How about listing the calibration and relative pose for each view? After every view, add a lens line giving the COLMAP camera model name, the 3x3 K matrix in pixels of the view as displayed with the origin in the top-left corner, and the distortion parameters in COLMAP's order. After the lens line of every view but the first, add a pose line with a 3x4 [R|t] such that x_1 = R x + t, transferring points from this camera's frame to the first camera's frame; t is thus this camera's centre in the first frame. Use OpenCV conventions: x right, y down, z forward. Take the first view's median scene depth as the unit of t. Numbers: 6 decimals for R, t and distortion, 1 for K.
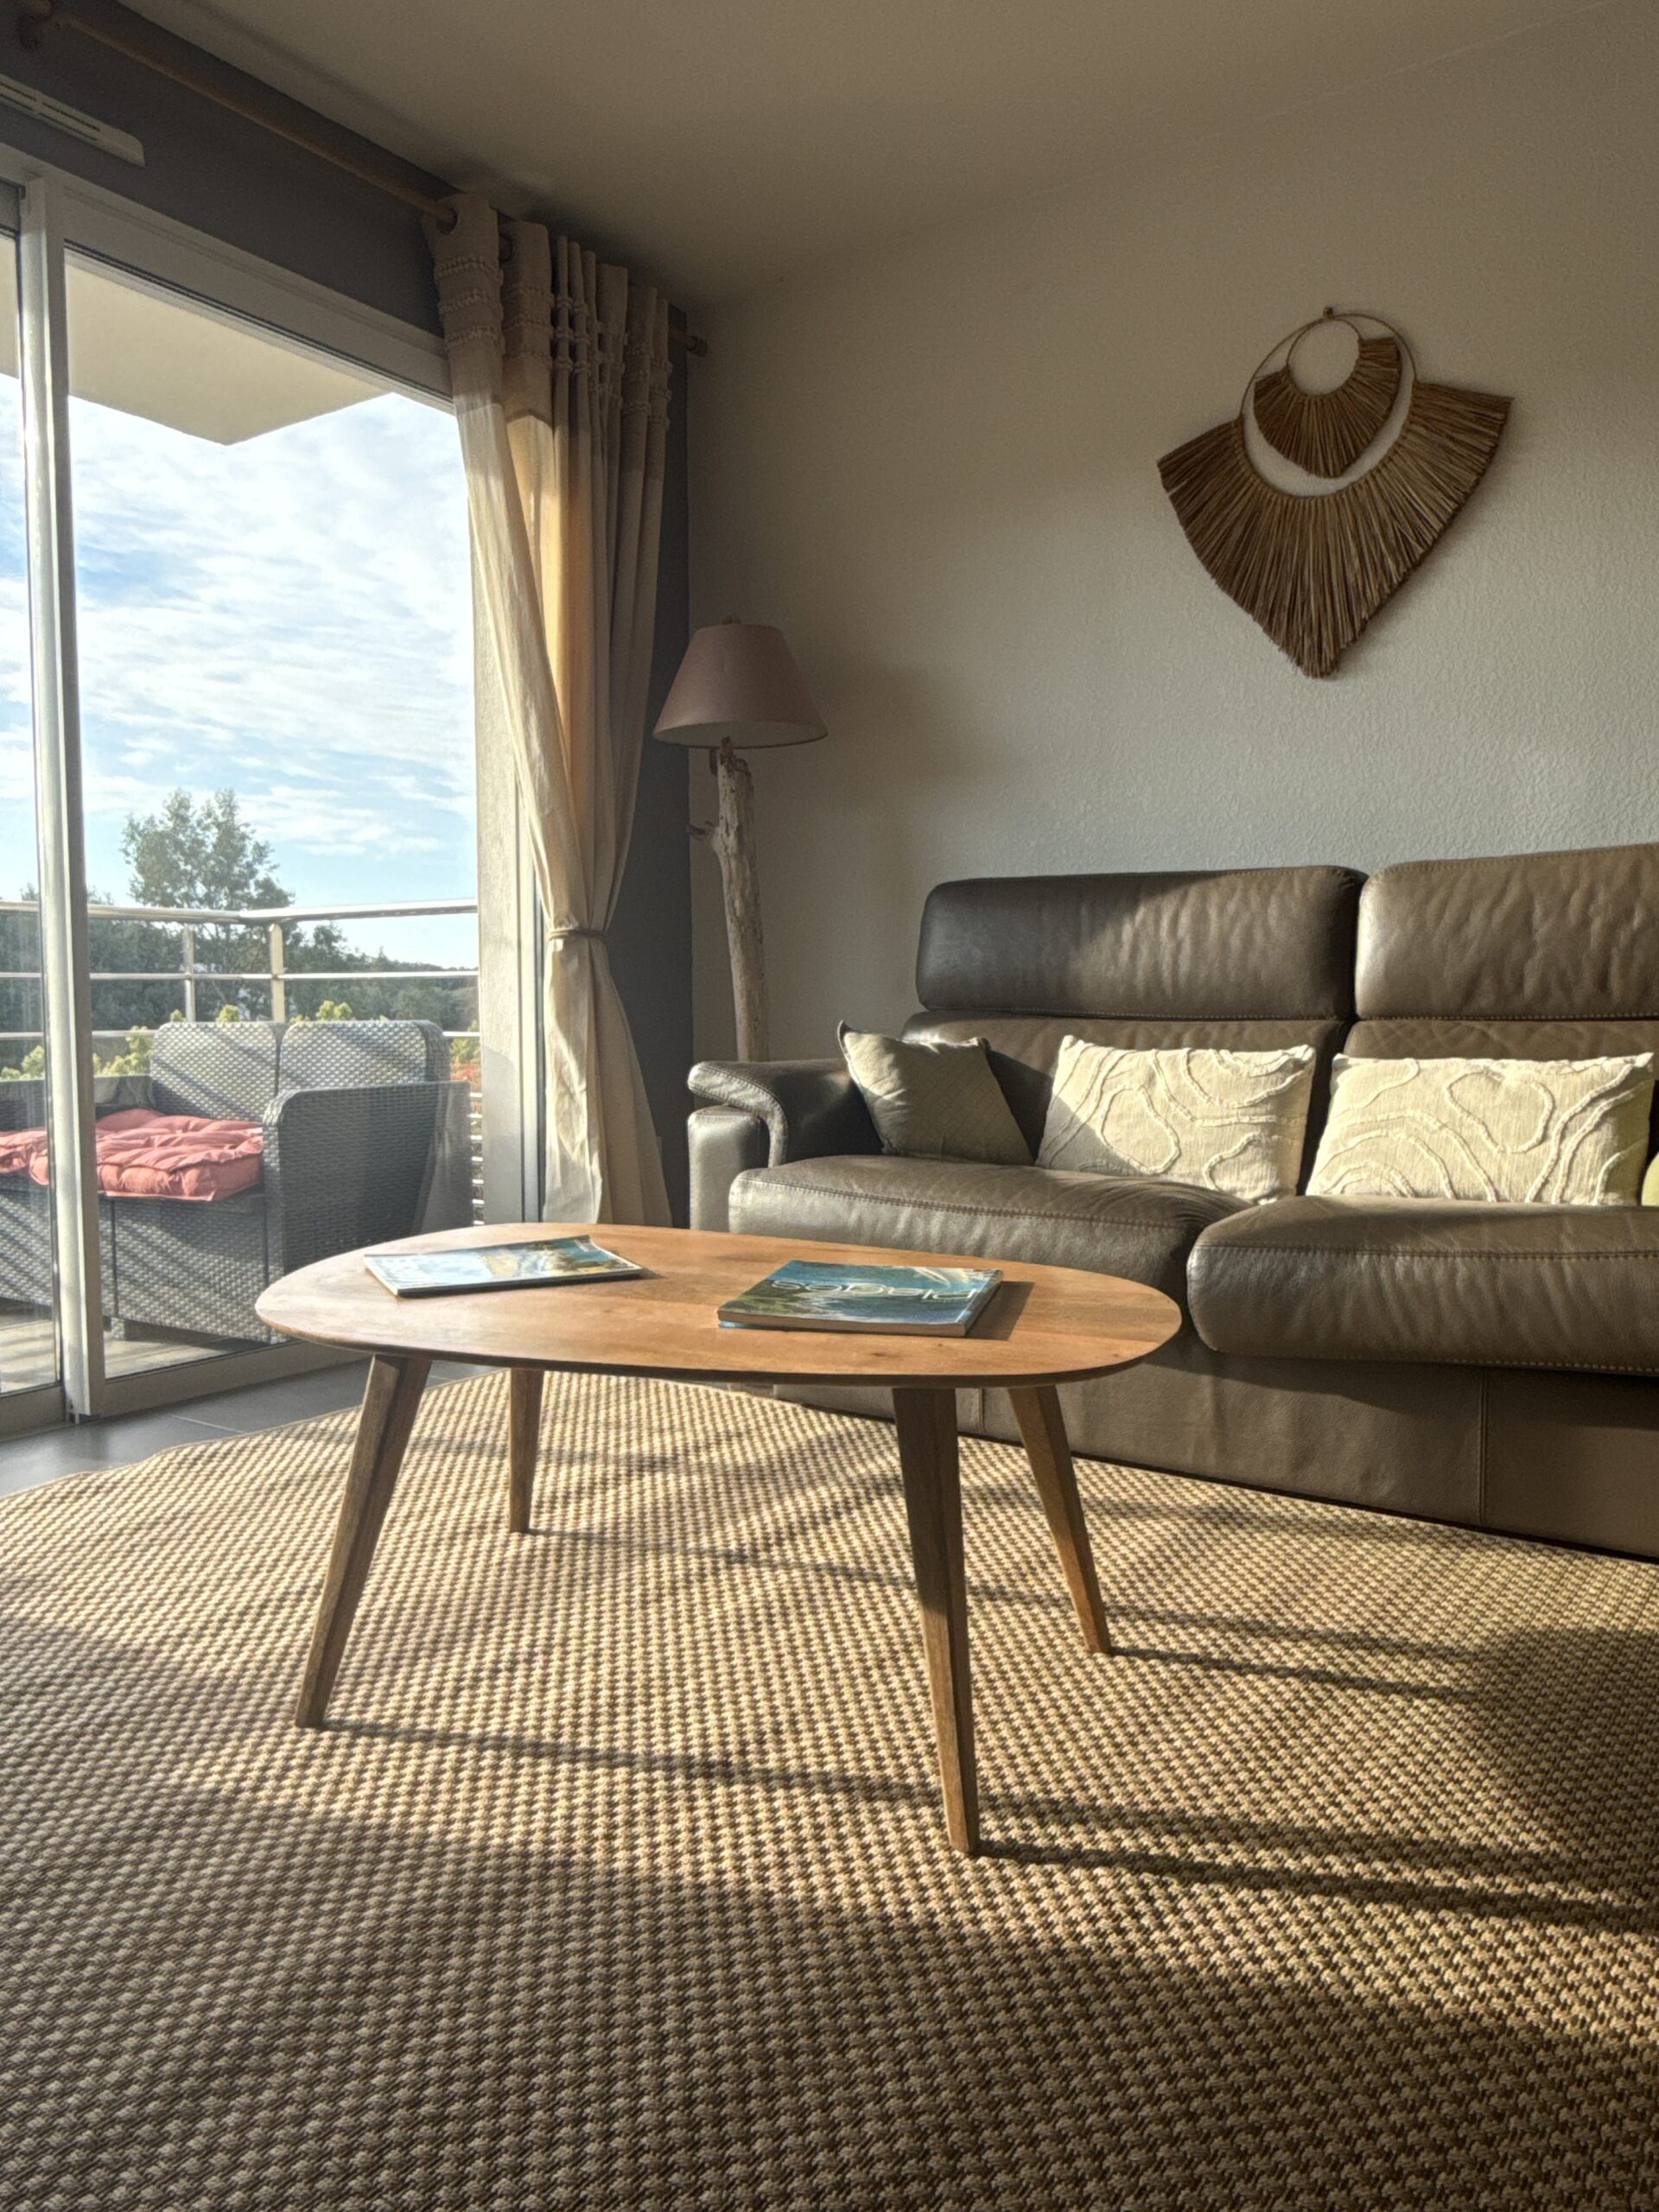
lens RADIAL K [[1554.9, 0, 839.2], [0, 1554.9, 1114.3], [0, 0, 1]] dist [0.003349, -0.009764]
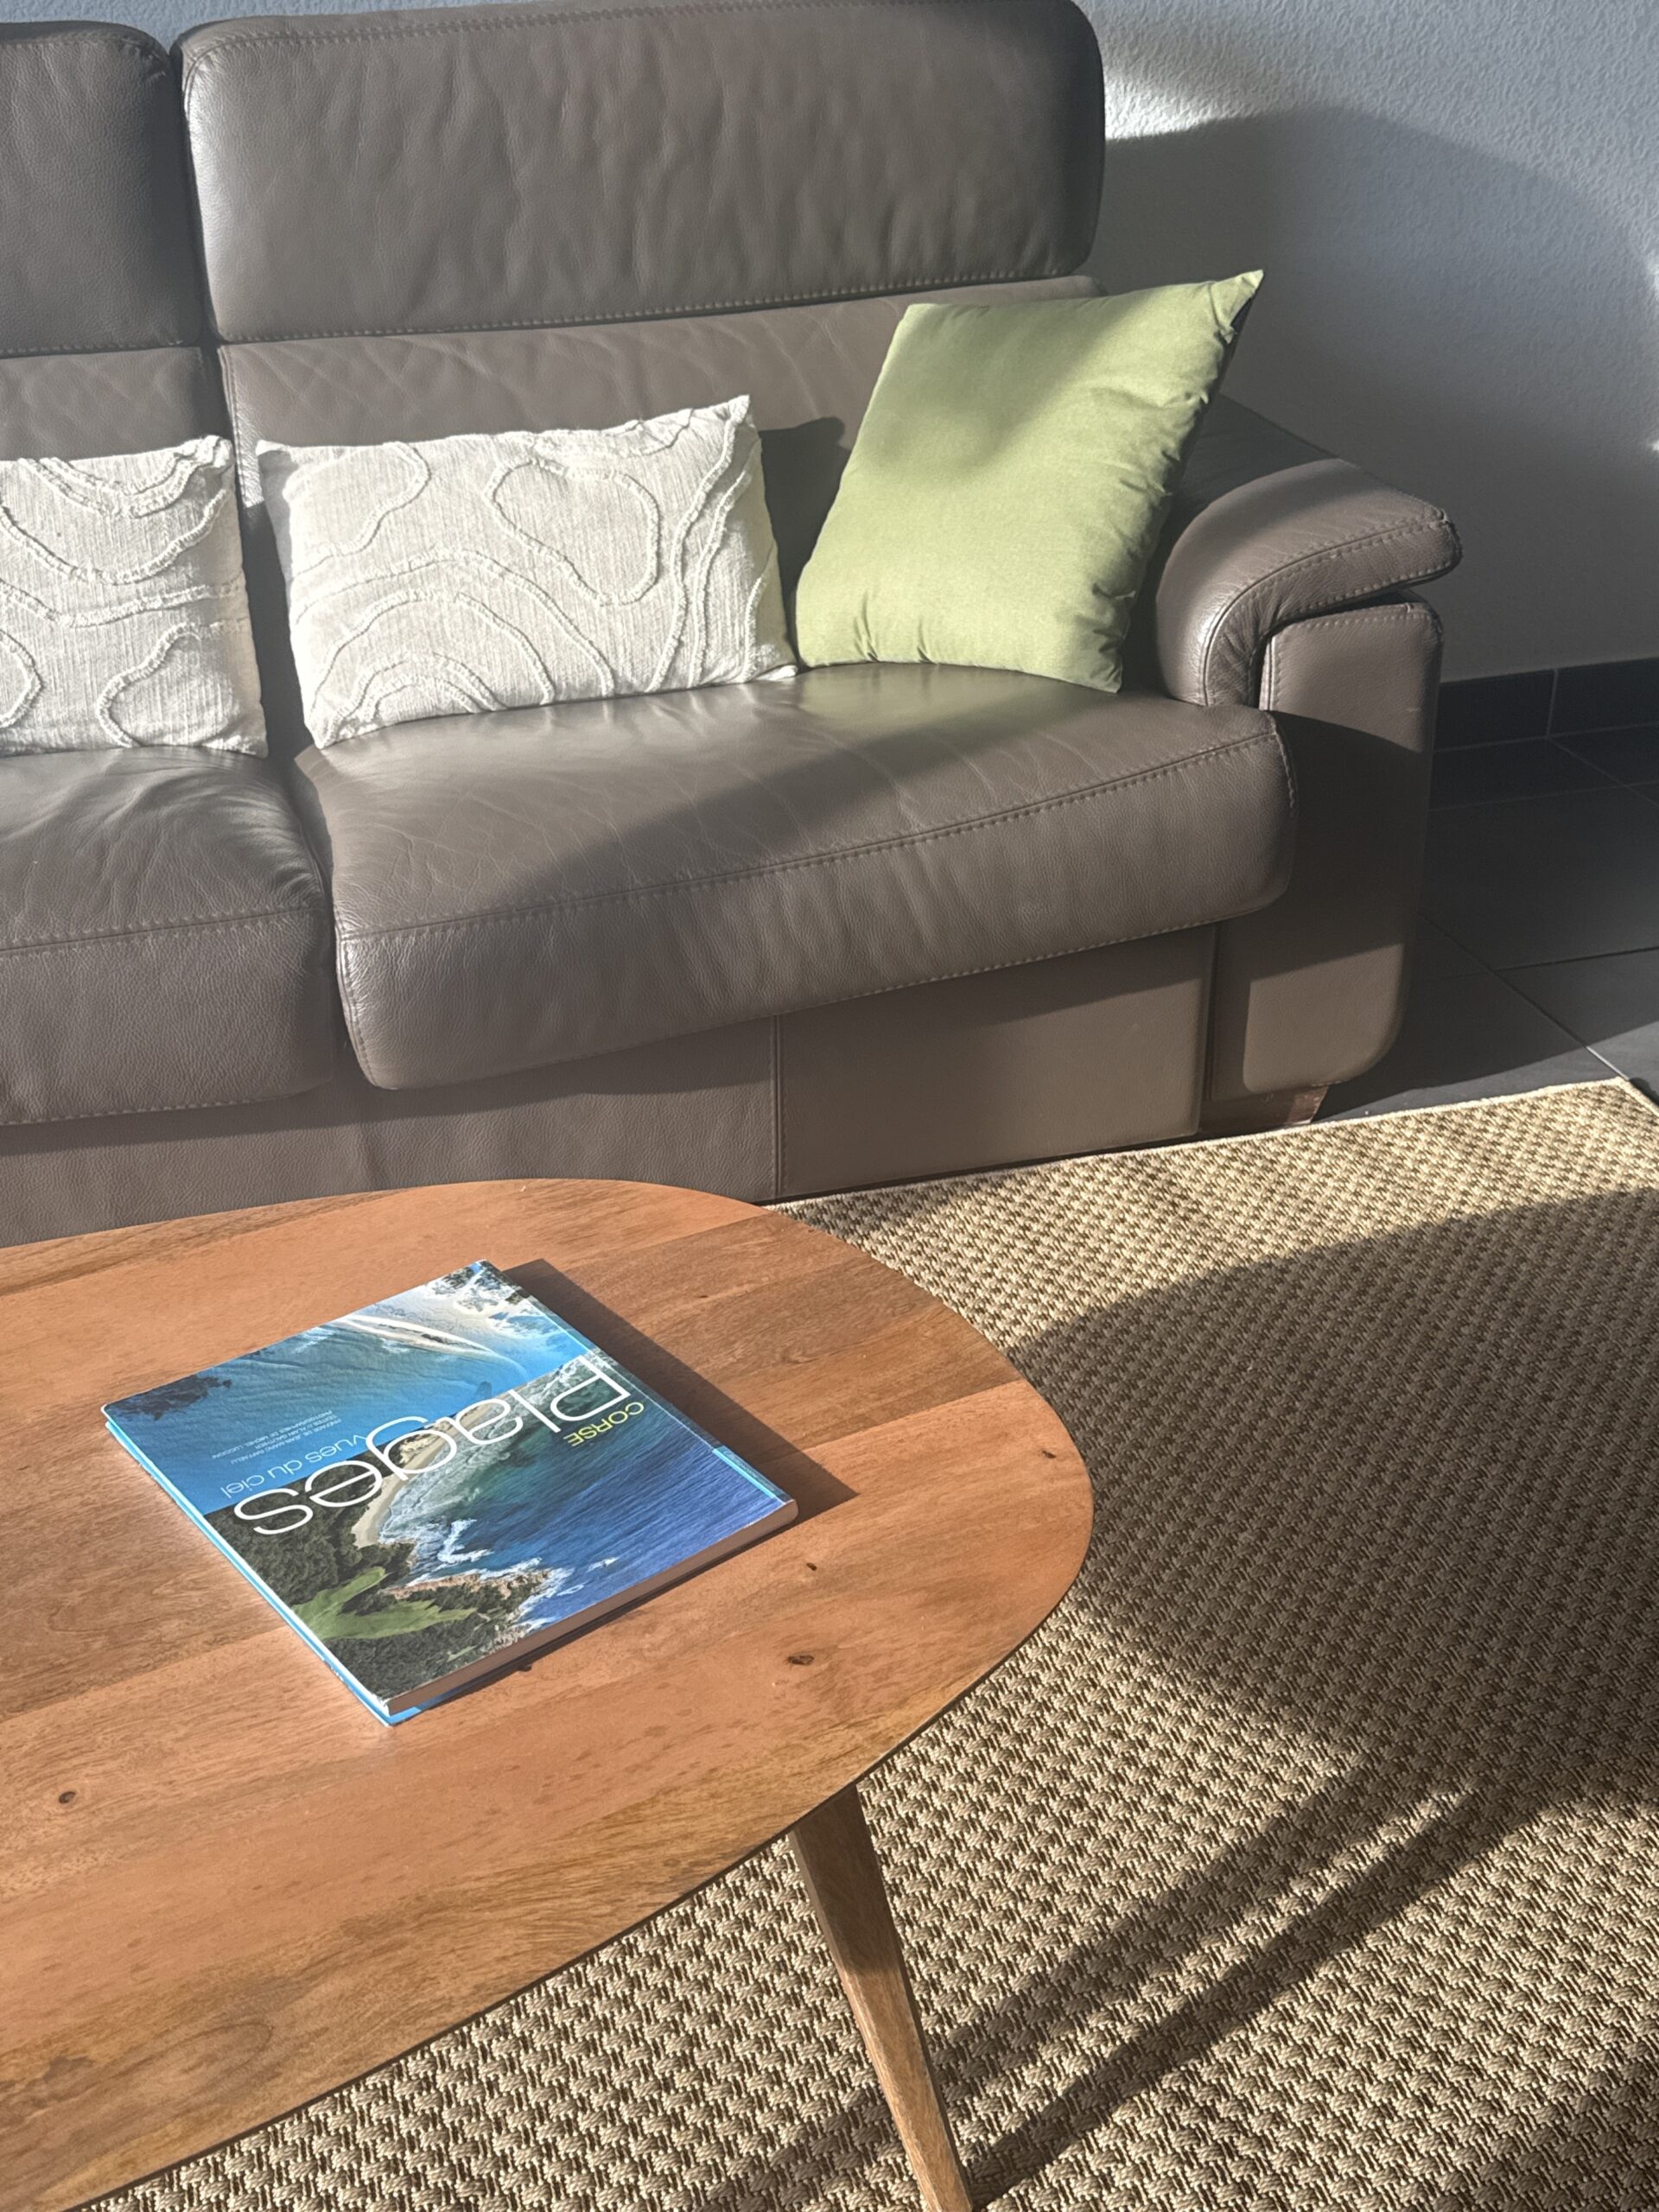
lens RADIAL K [[2452.4, 0, 864.4], [0, 2452.4, 1128.5], [0, 0, 1]] dist [0.087548, 0.000000]
pose [[0.616301, -0.380965, 0.689231, -0.224277], [0.053079, 0.893307, 0.446302, -0.183913], [-0.785720, -0.238473, 0.570767, 0.247872]]
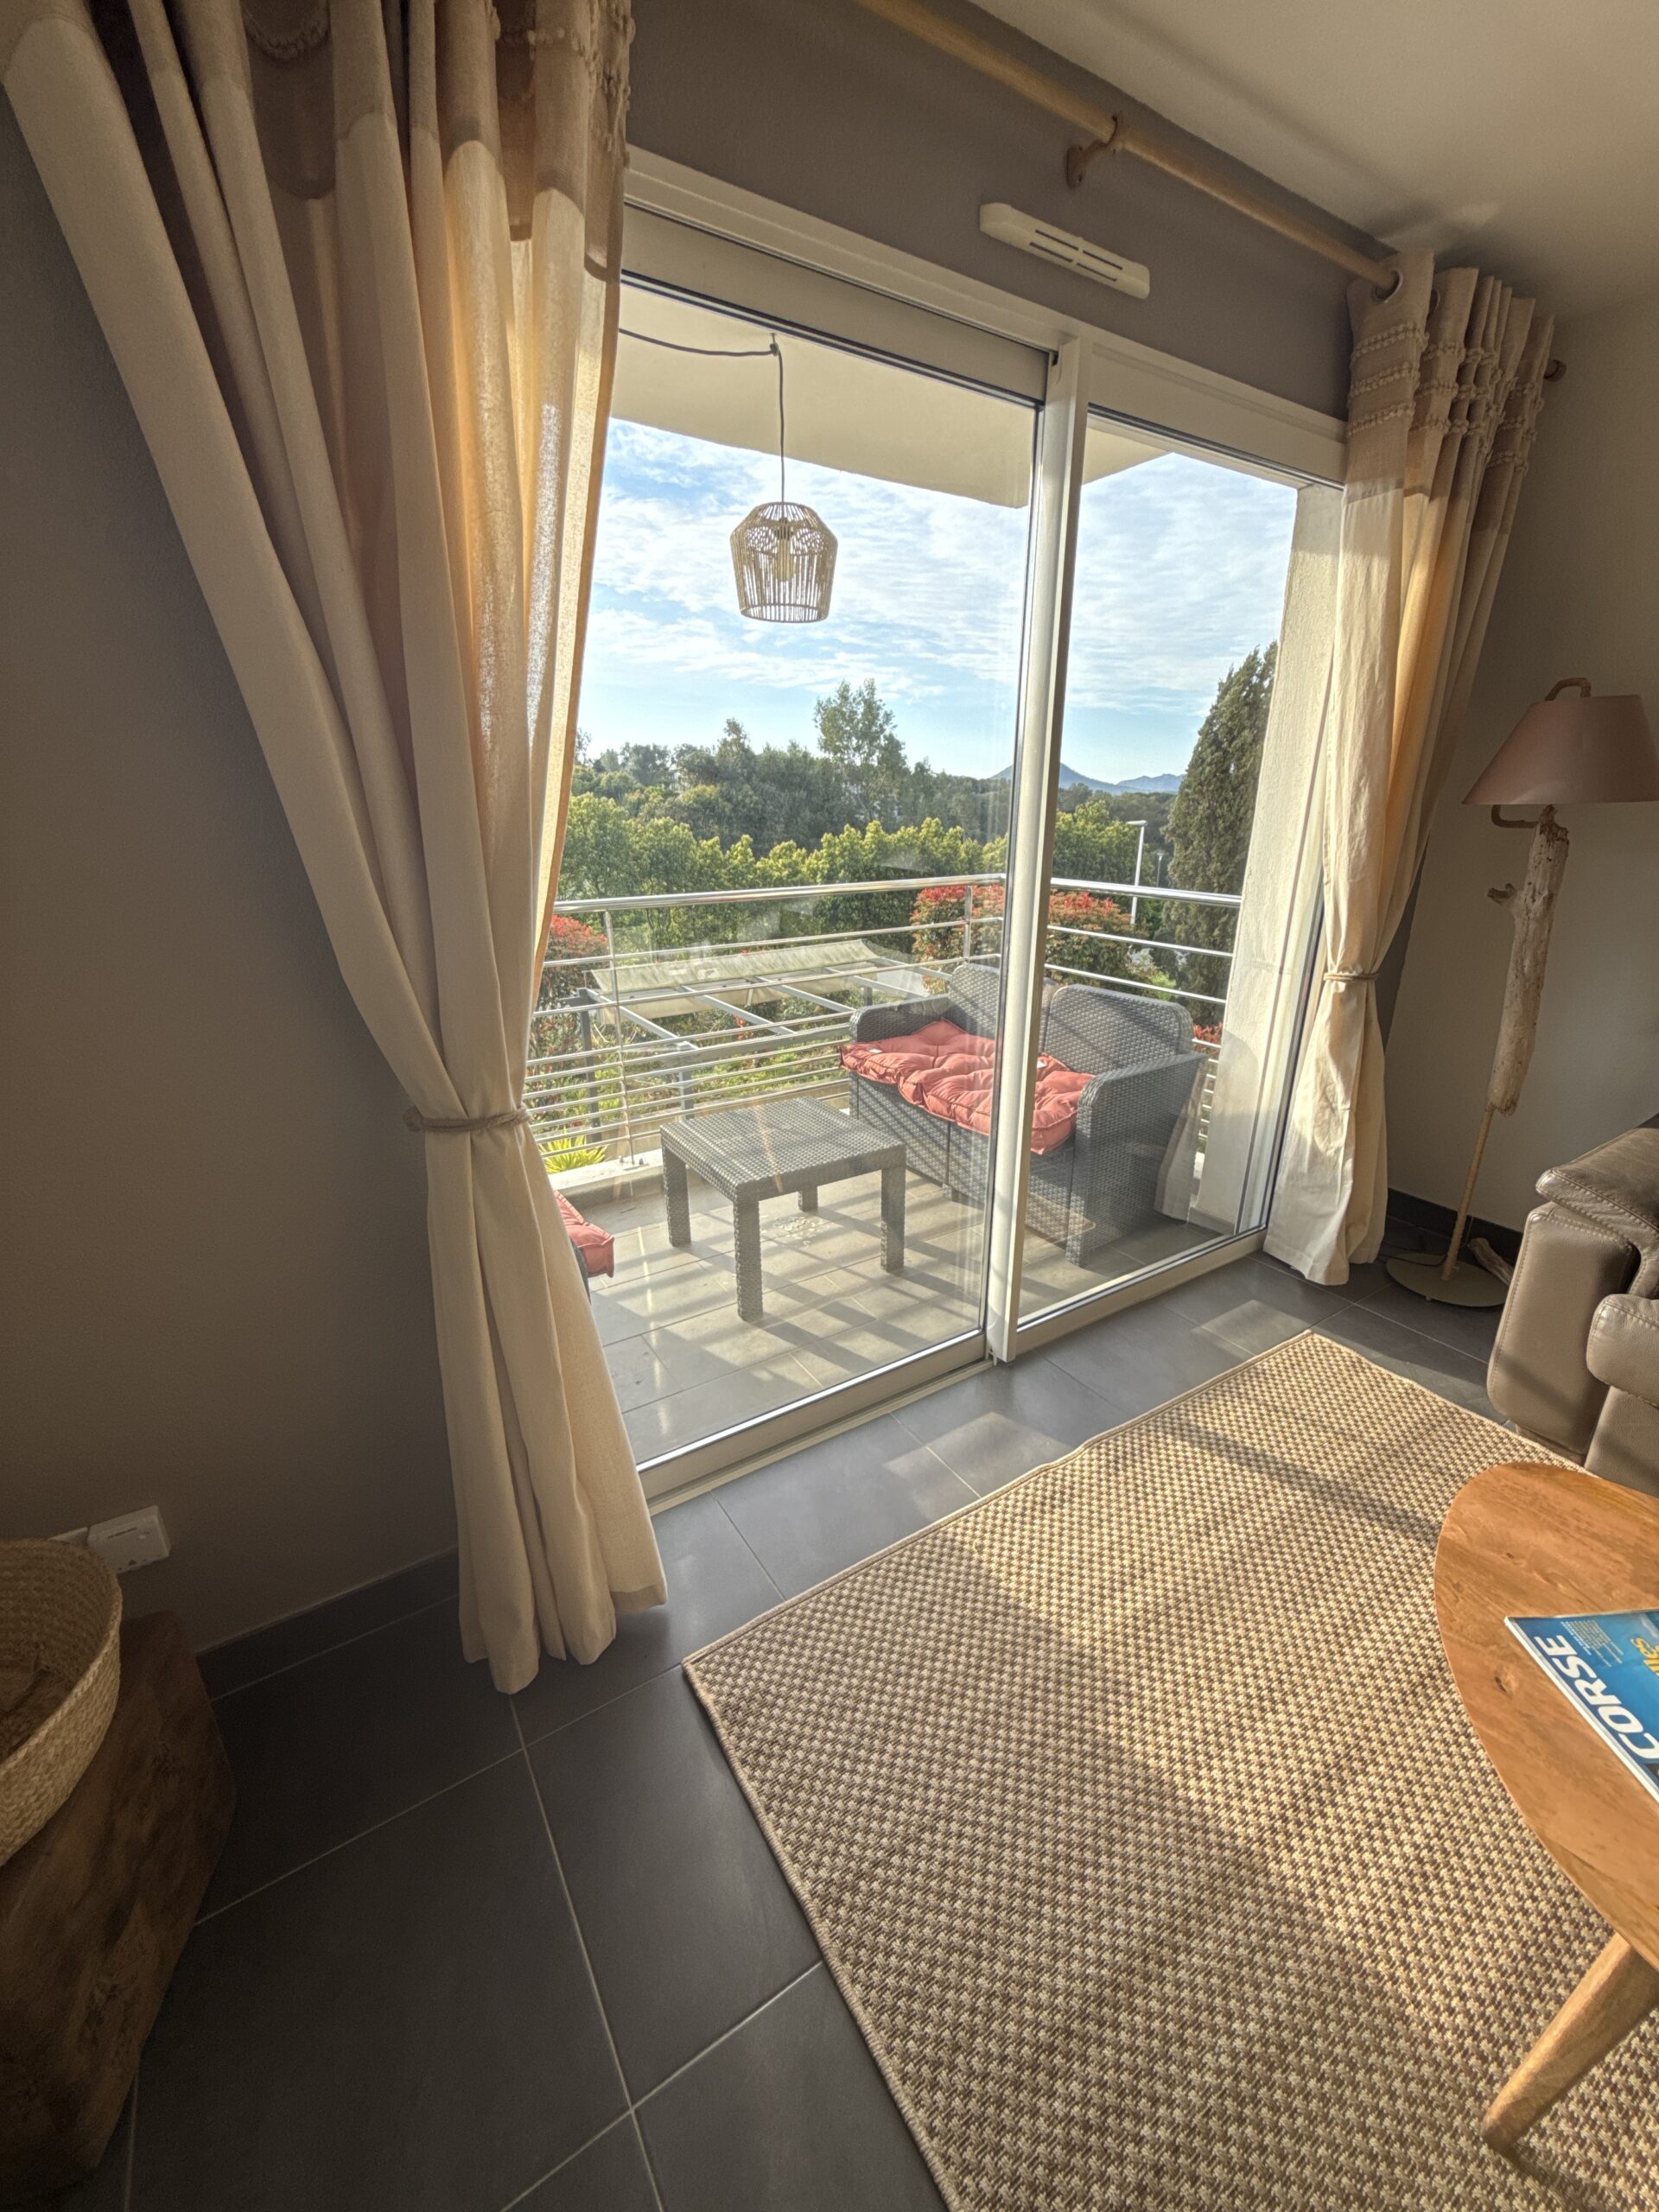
lens RADIAL K [[874.9, 0, 823.5], [0, 874.9, 1104.4], [0, 0, 1]] dist [-0.000480, 0.000415]
pose [[0.920231, 0.129437, -0.369352, -0.338812], [-0.026320, 0.962059, 0.271570, -0.230165], [0.390489, -0.240186, 0.888723, 0.249718]]
